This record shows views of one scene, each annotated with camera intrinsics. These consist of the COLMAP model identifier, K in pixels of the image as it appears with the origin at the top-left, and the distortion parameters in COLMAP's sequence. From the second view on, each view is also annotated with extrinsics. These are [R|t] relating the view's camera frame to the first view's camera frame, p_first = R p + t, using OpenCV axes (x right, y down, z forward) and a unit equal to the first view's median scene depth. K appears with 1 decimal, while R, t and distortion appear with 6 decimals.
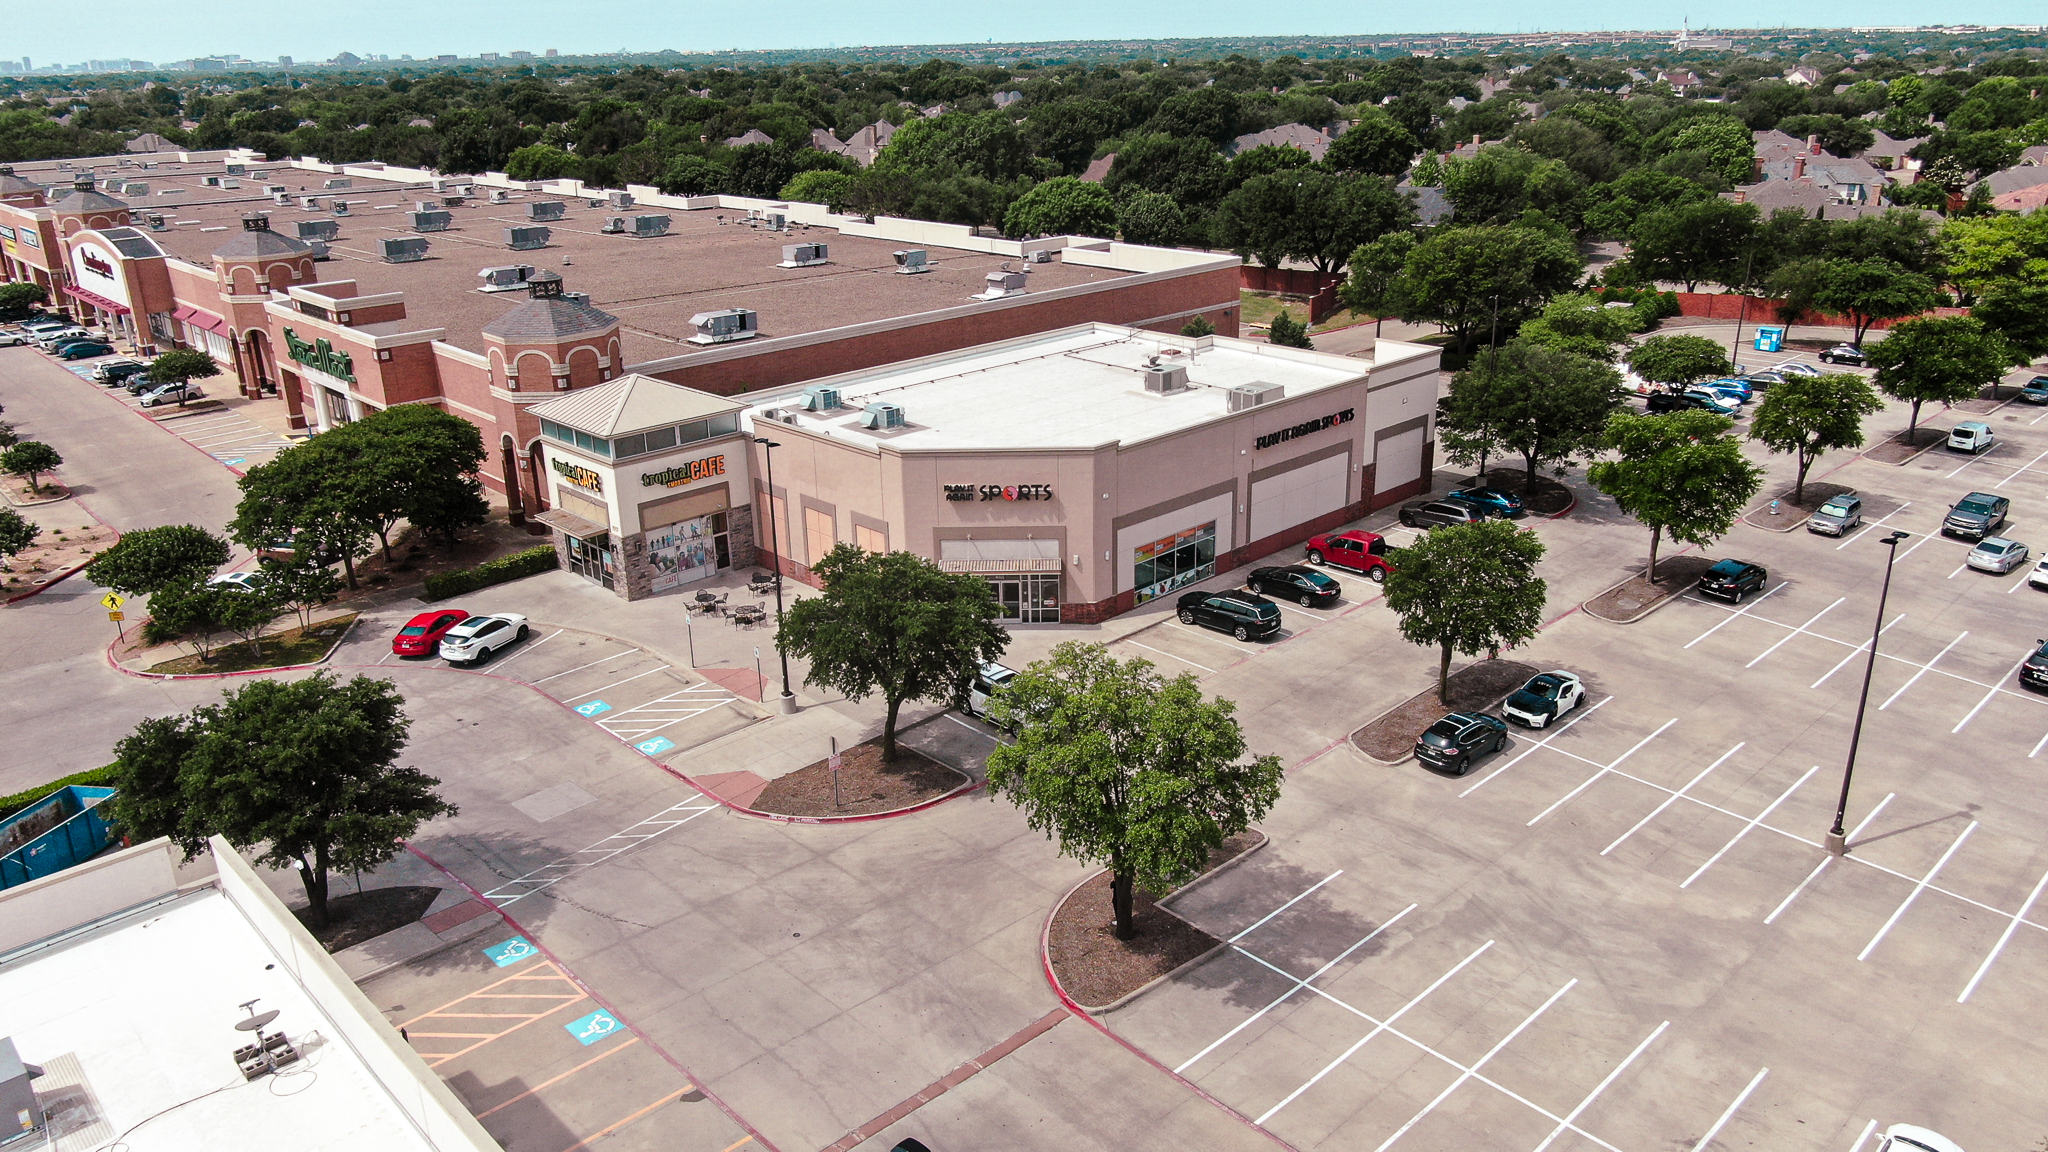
lens RADIAL K [[1470.0, 0, 1023.2], [0, 1470.0, 578.9], [0, 0, 1]] dist [-0.027921, 0.008458]
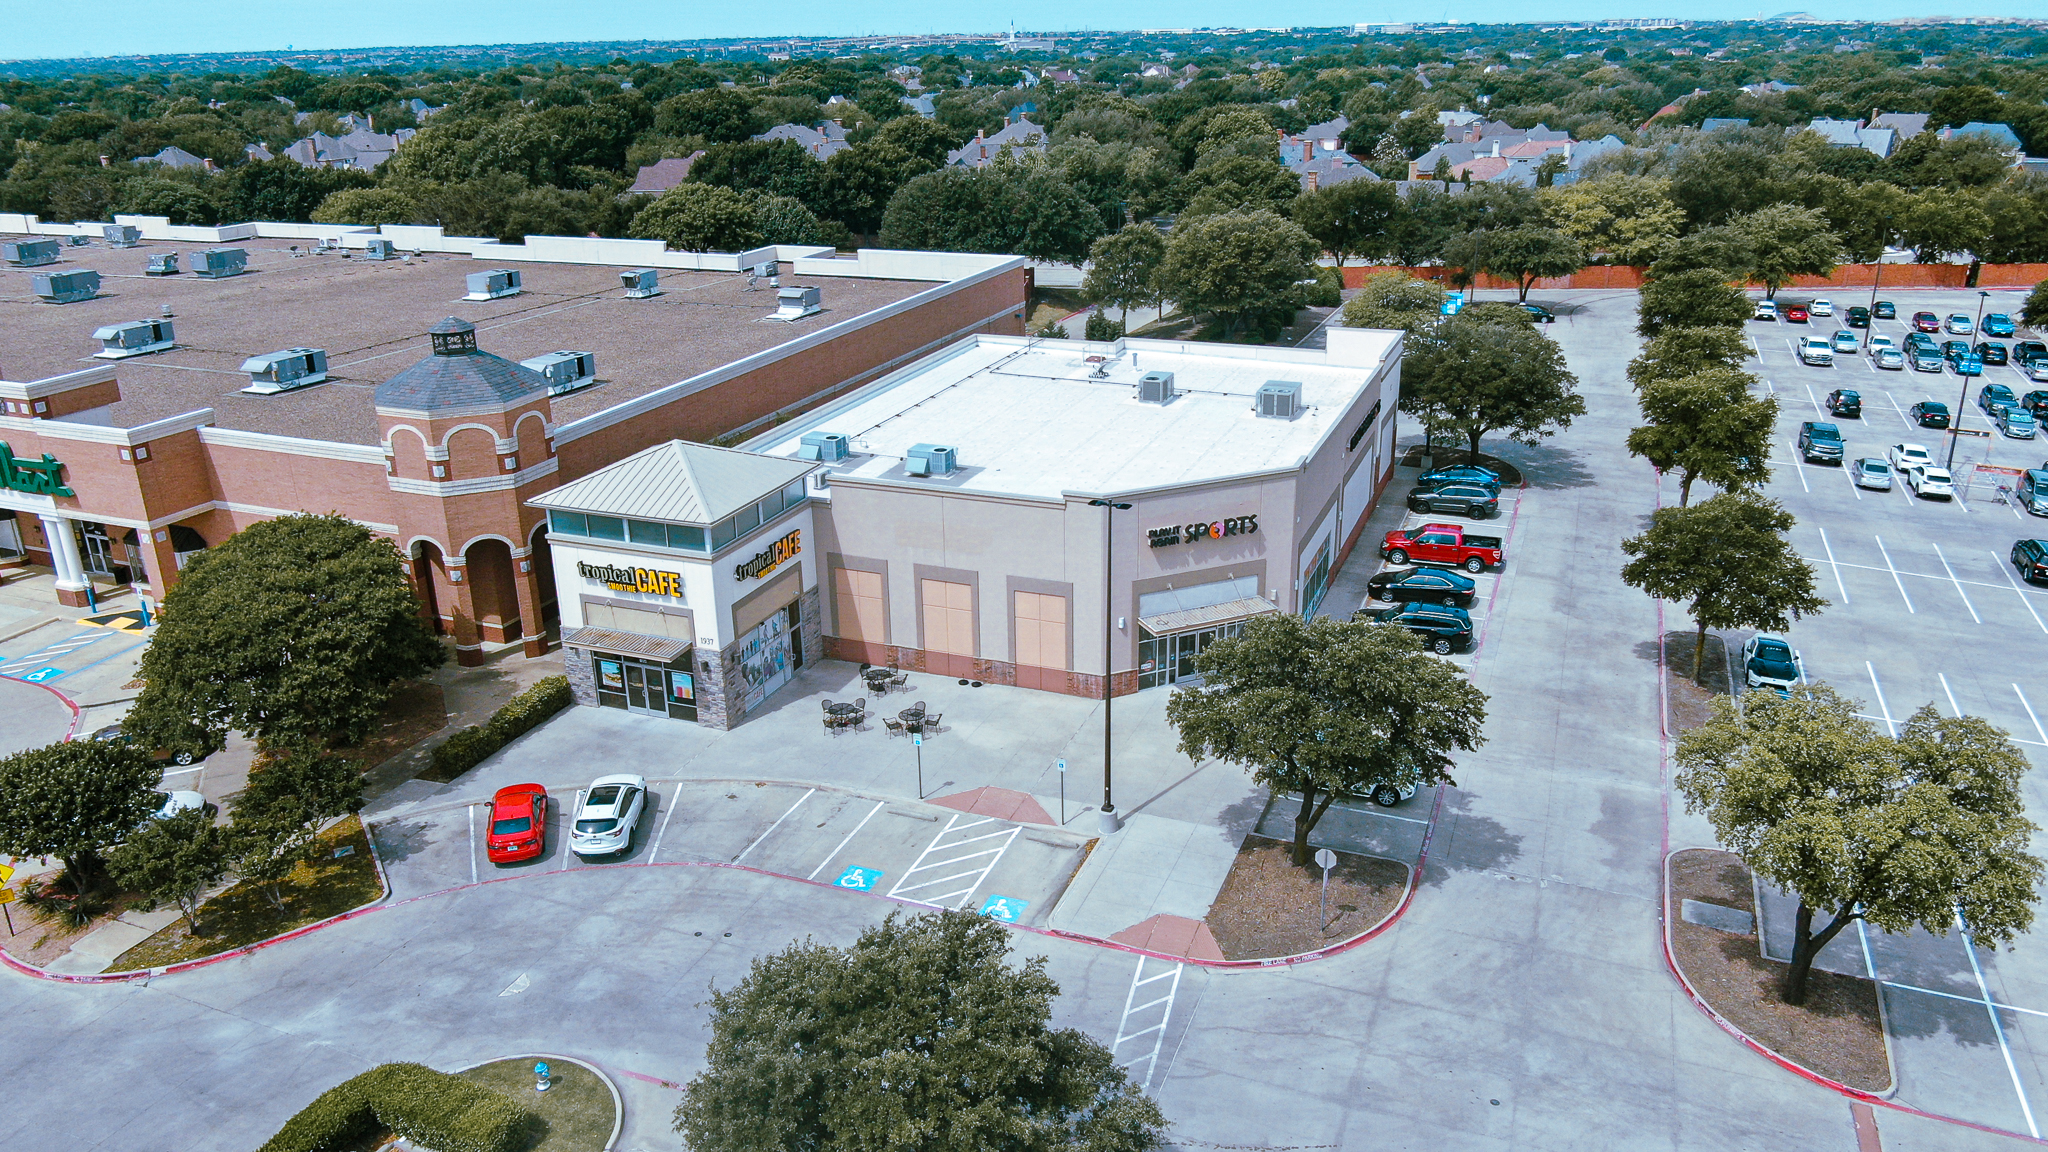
lens RADIAL K [[1470.0, 0, 1020.2], [0, 1470.0, 574.0], [0, 0, 1]] dist [-0.027921, 0.008458]
pose [[0.912287, -0.138571, 0.385397, -0.395849], [0.140776, 0.989782, 0.022647, -0.059770], [-0.384597, 0.033594, 0.922473, 0.209489]]
